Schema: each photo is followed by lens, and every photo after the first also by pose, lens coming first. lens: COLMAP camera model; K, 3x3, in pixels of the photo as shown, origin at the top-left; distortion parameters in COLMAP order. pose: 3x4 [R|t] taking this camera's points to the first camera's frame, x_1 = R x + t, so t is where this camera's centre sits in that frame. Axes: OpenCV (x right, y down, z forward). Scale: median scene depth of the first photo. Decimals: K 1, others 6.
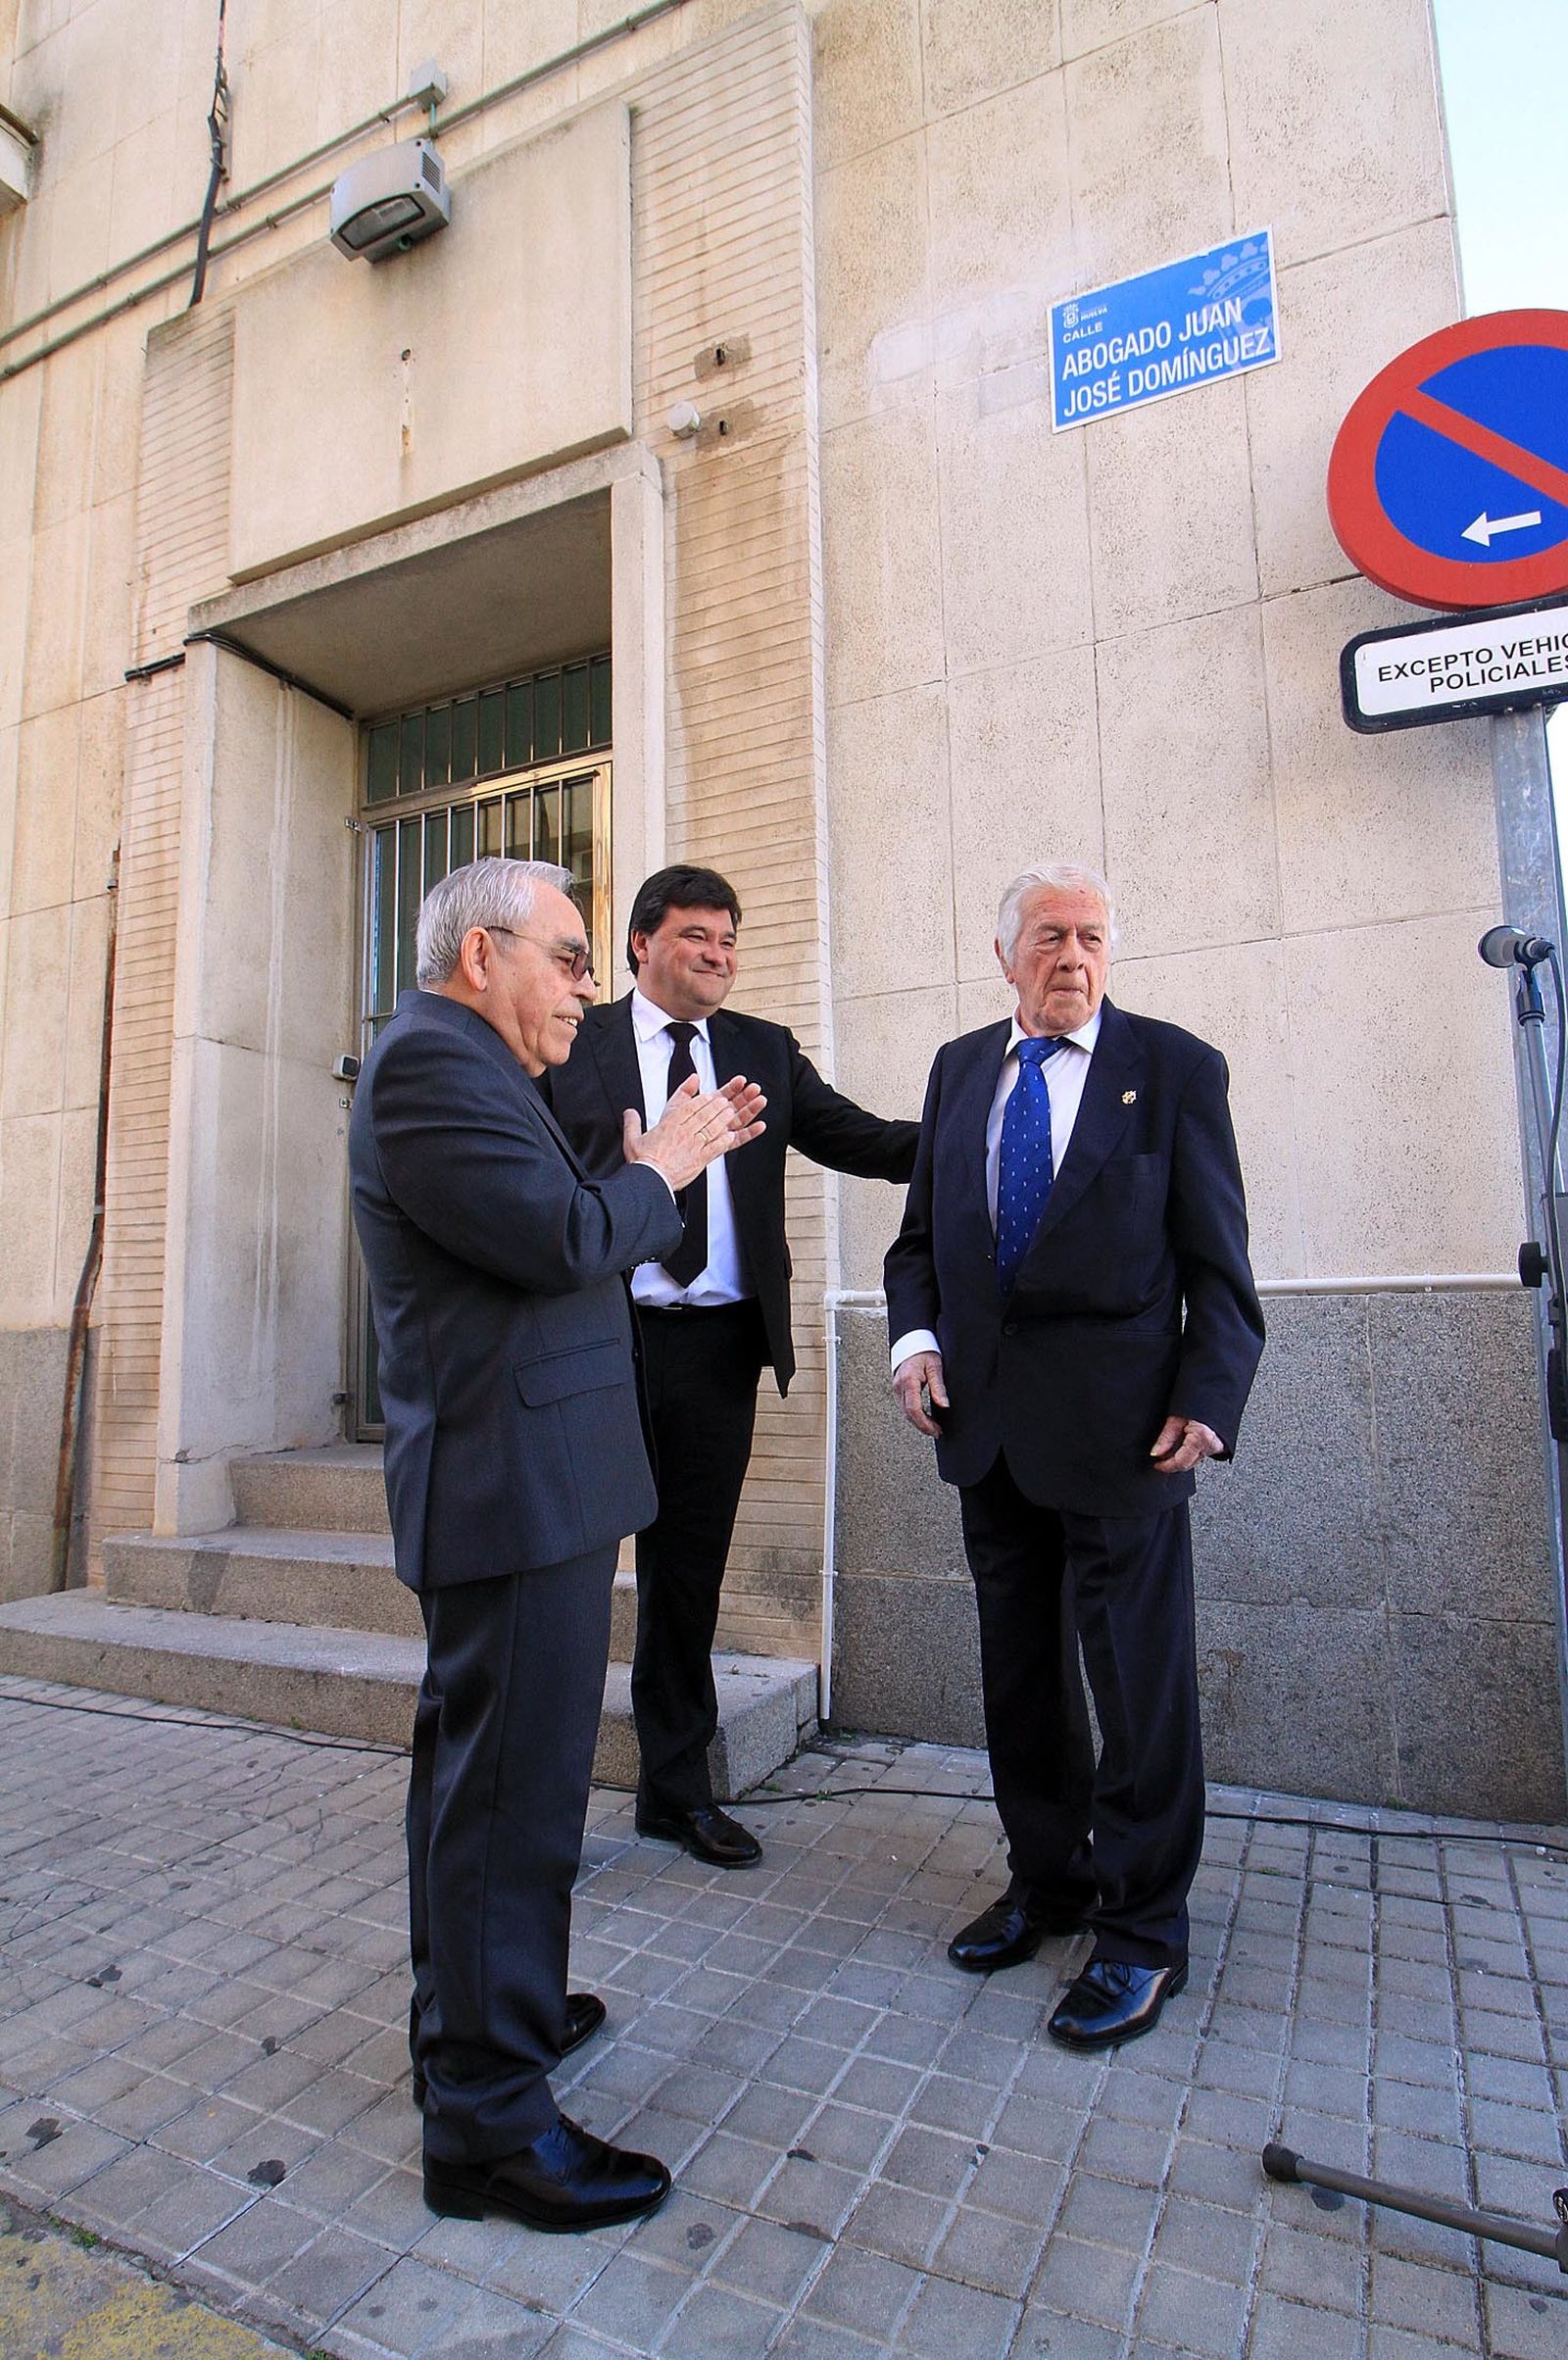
lens RADIAL K [[1235.3, 0, 793.8], [0, 1235.3, 1181.2], [0, 0, 1]] dist [0.007475, -0.014743]
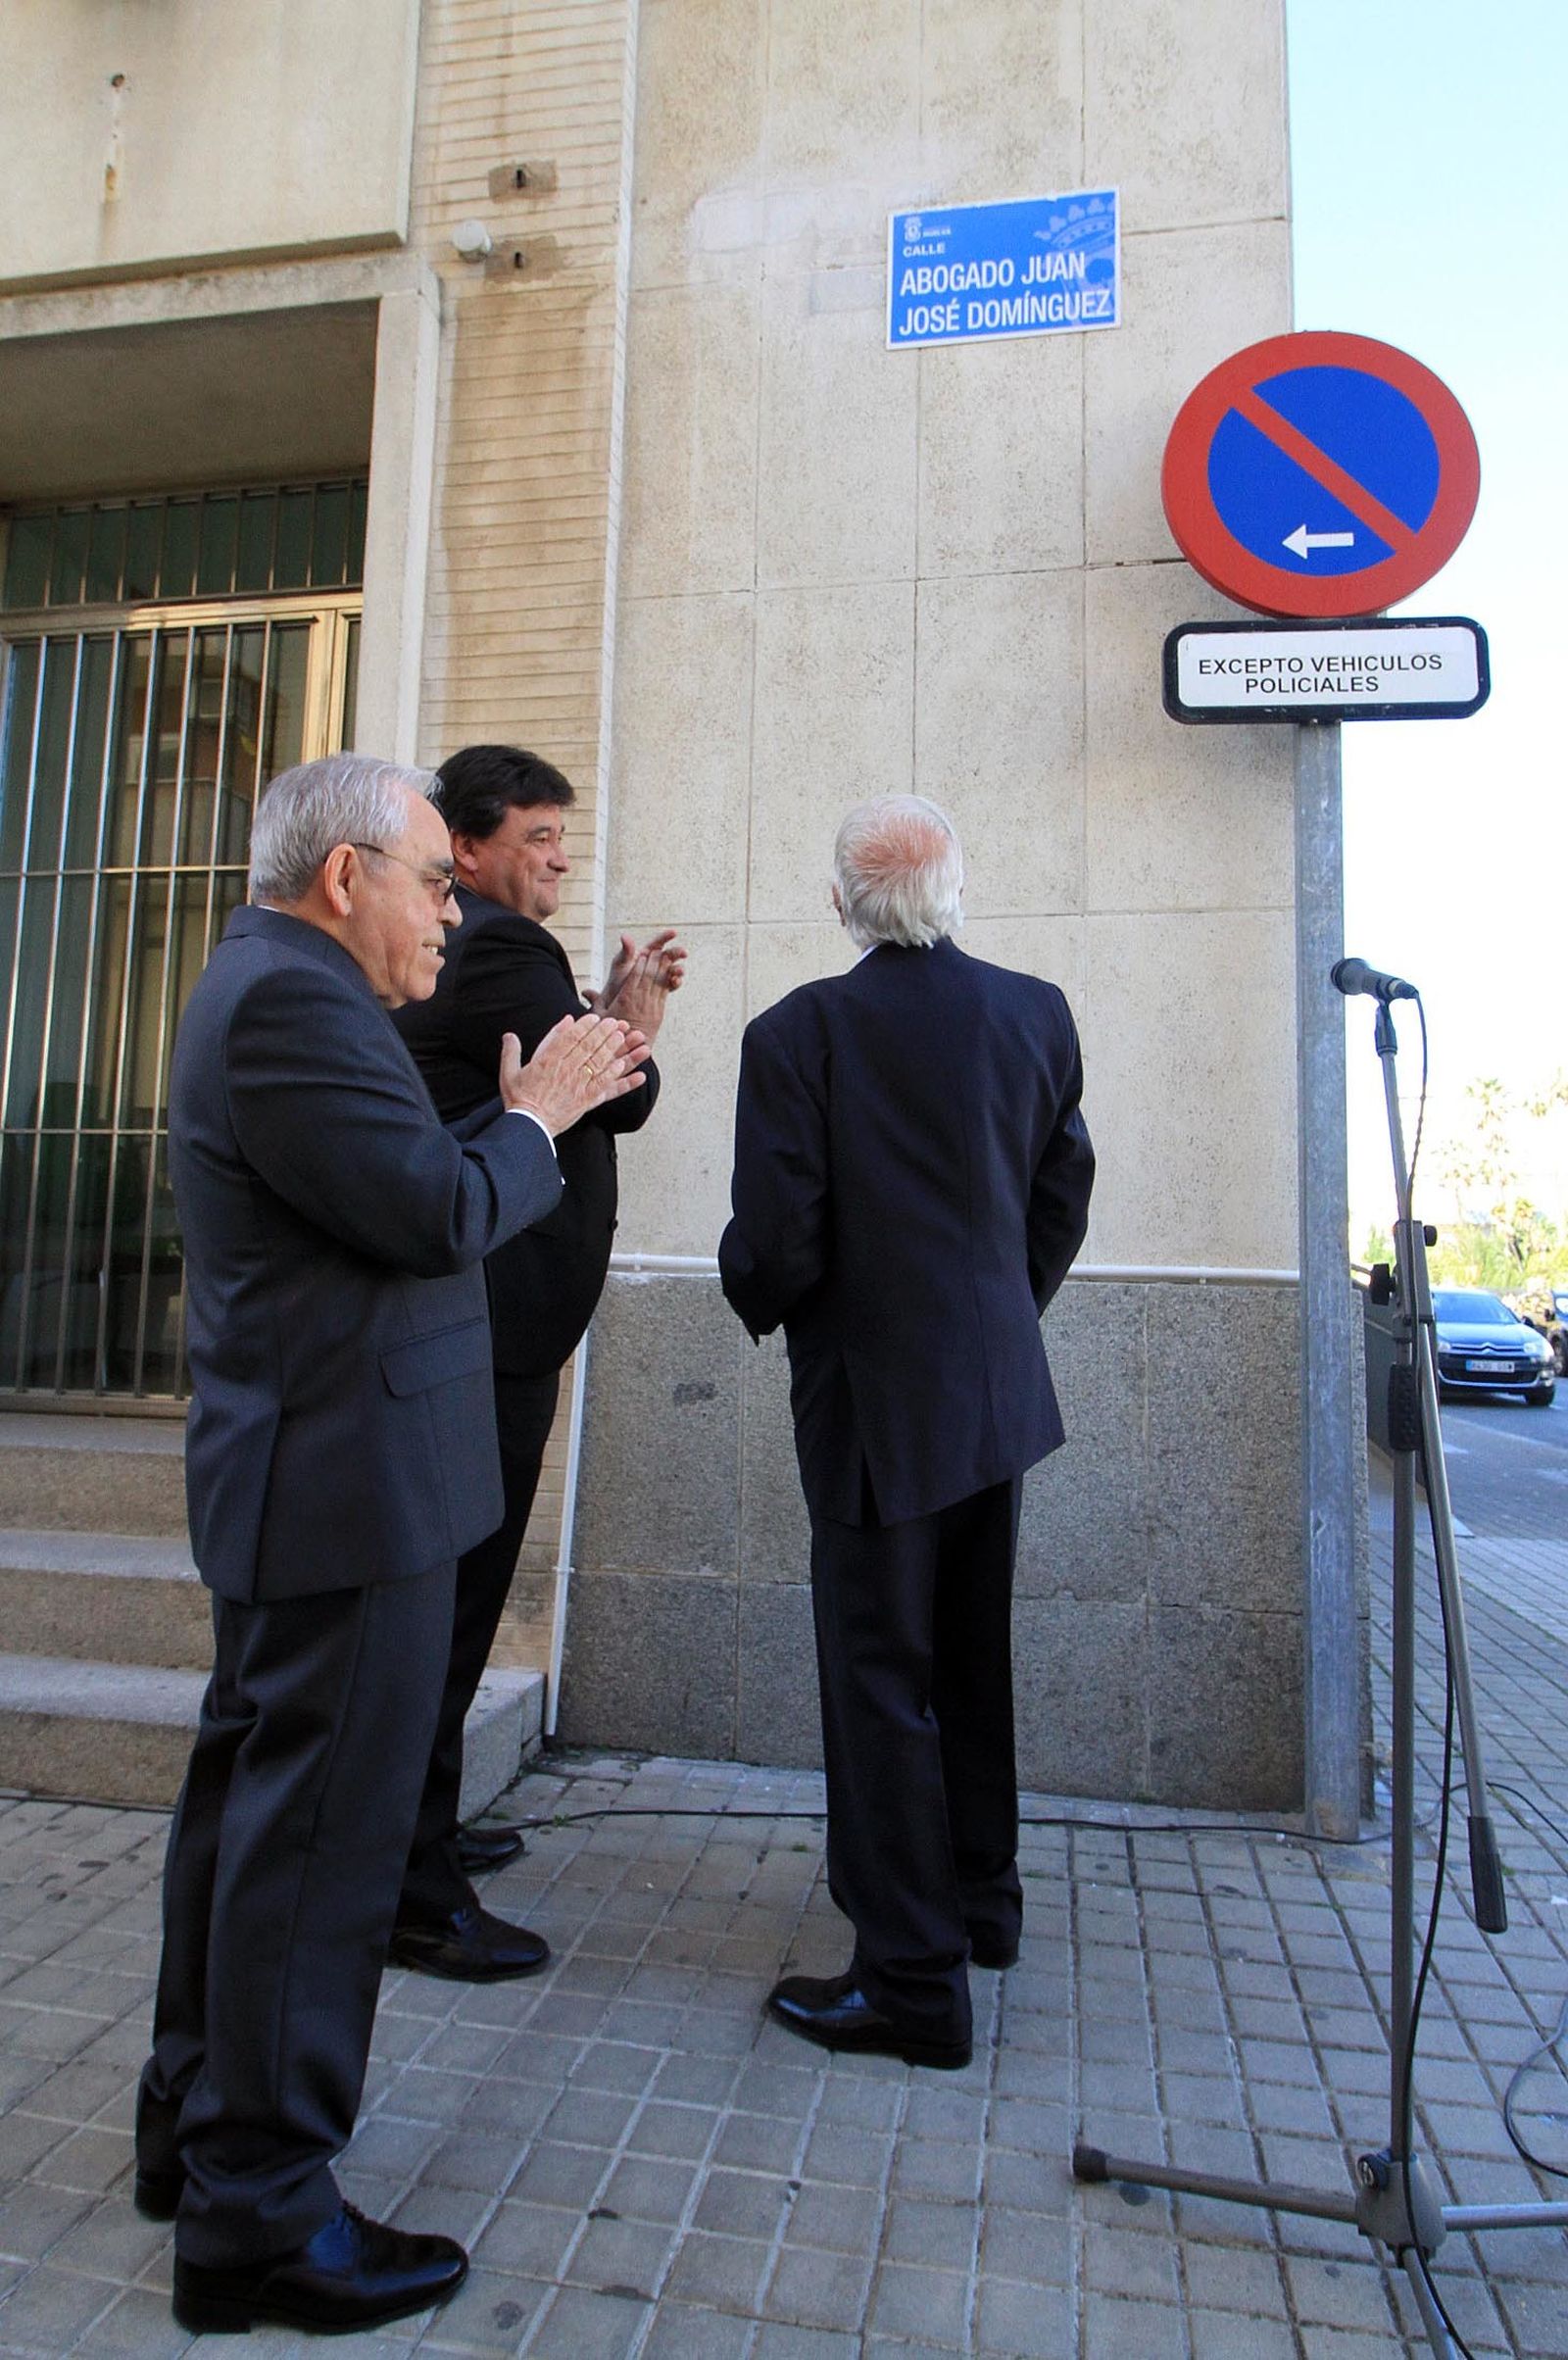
lens RADIAL K [[1416.3, 0, 788.2], [0, 1416.3, 1099.7], [0, 0, 1]] dist [0.007261, -0.013754]
pose [[0.965728, 0.070791, 0.249718, -0.085330], [-0.069432, 0.997485, -0.014258, -0.015468], [-0.250099, -0.003569, 0.968214, -0.023804]]
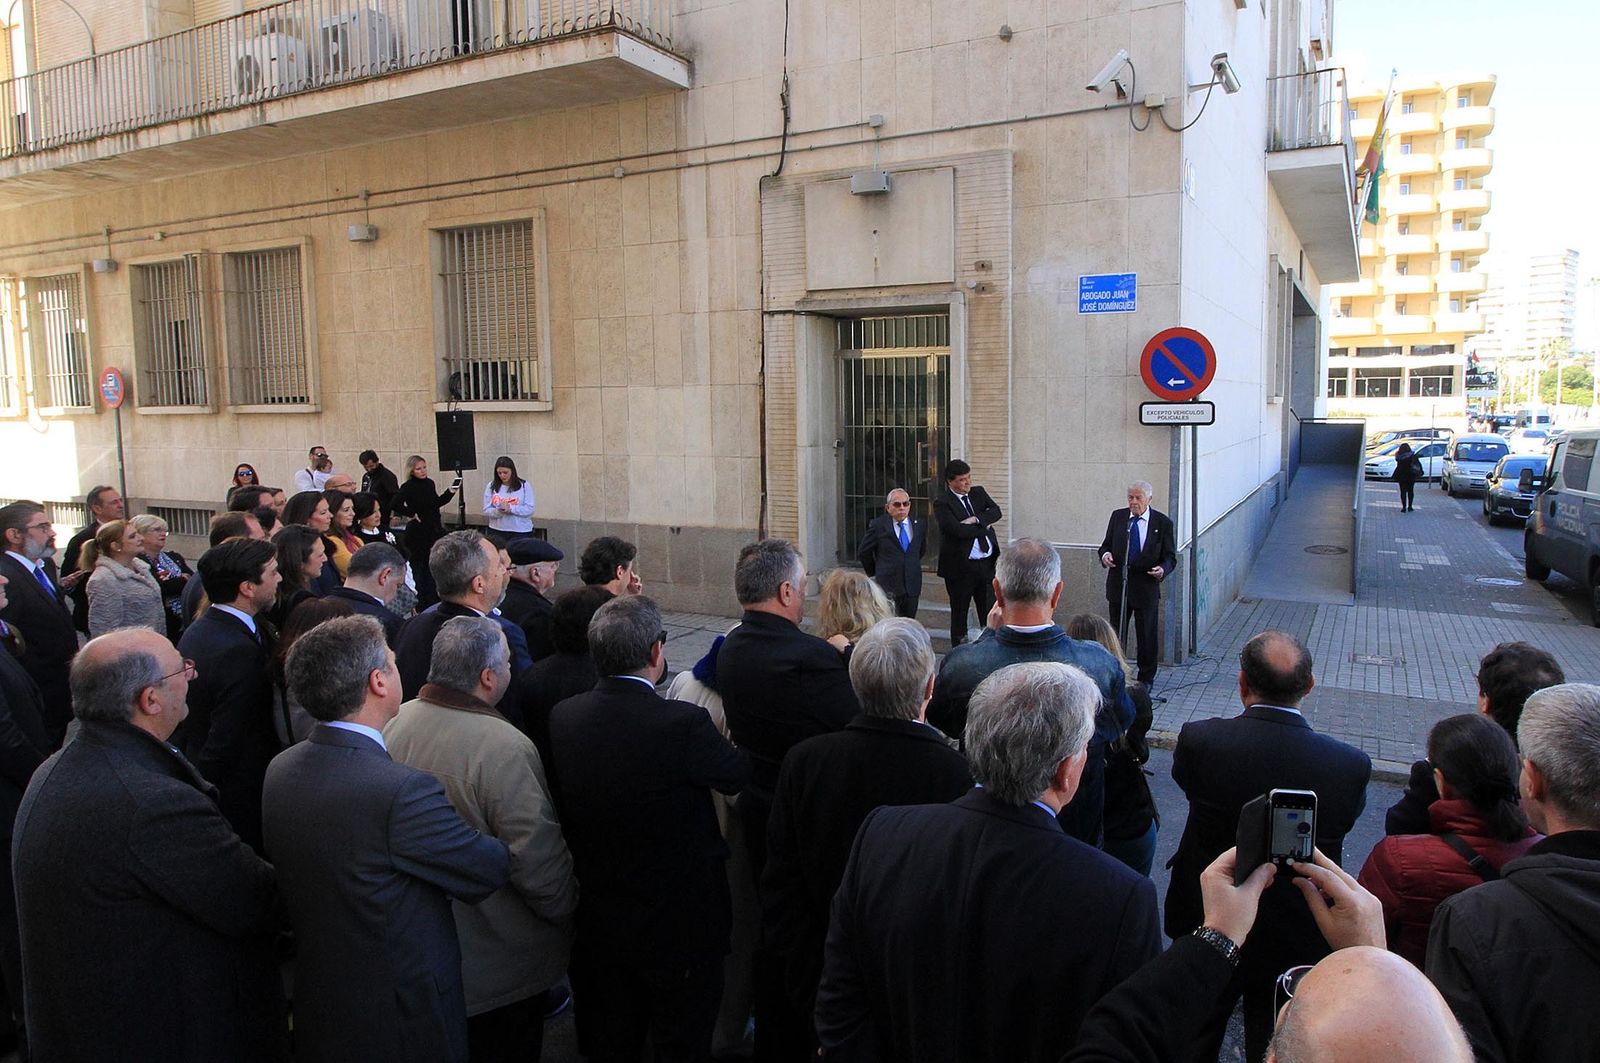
lens RADIAL K [[1034.2, 0, 869.6], [0, 1034.2, 489.2], [0, 0, 1]] dist [0.007250, -0.016004]
pose [[0.999914, 0.010242, -0.008212, -0.360000], [-0.008441, 0.980692, 0.195374, -0.651260], [0.010054, -0.195288, 0.980694, -2.014728]]
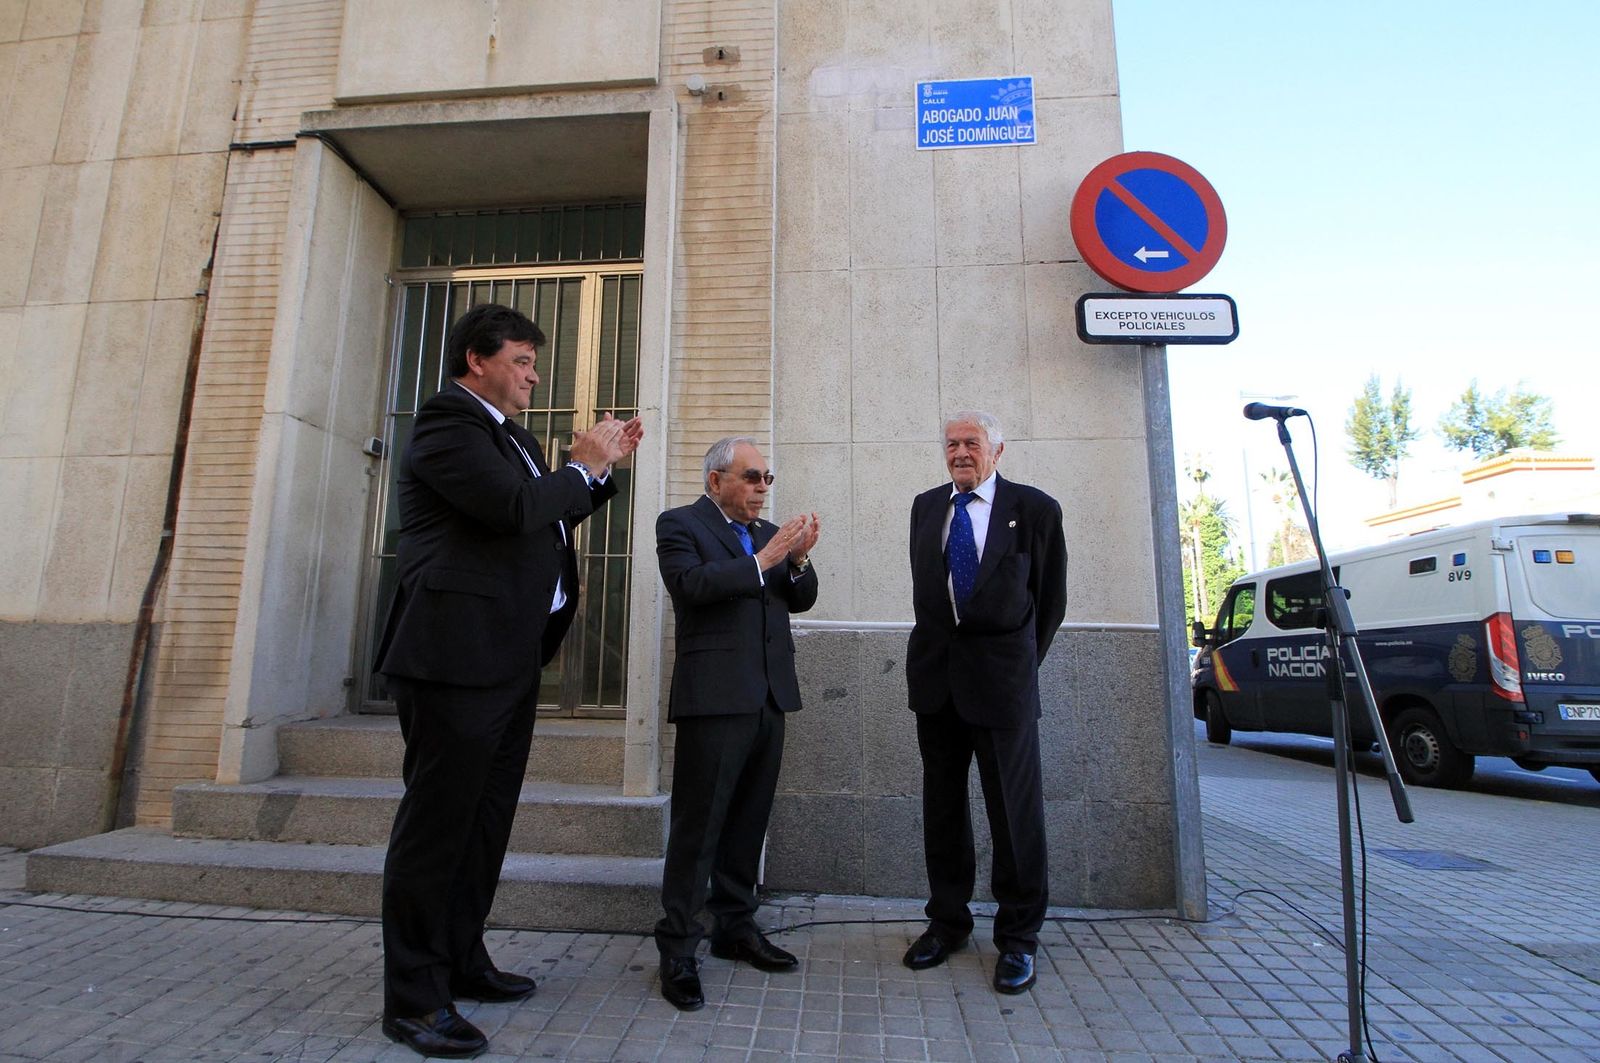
lens RADIAL K [[786.9, 0, 770.9], [0, 786.9, 504.1], [0, 0, 1]] dist [0.002382, -0.015485]
pose [[0.941405, 0.088197, 0.325543, -0.304180], [-0.067921, 0.995005, -0.073157, 0.012670], [-0.330369, 0.046759, 0.942693, 0.002265]]
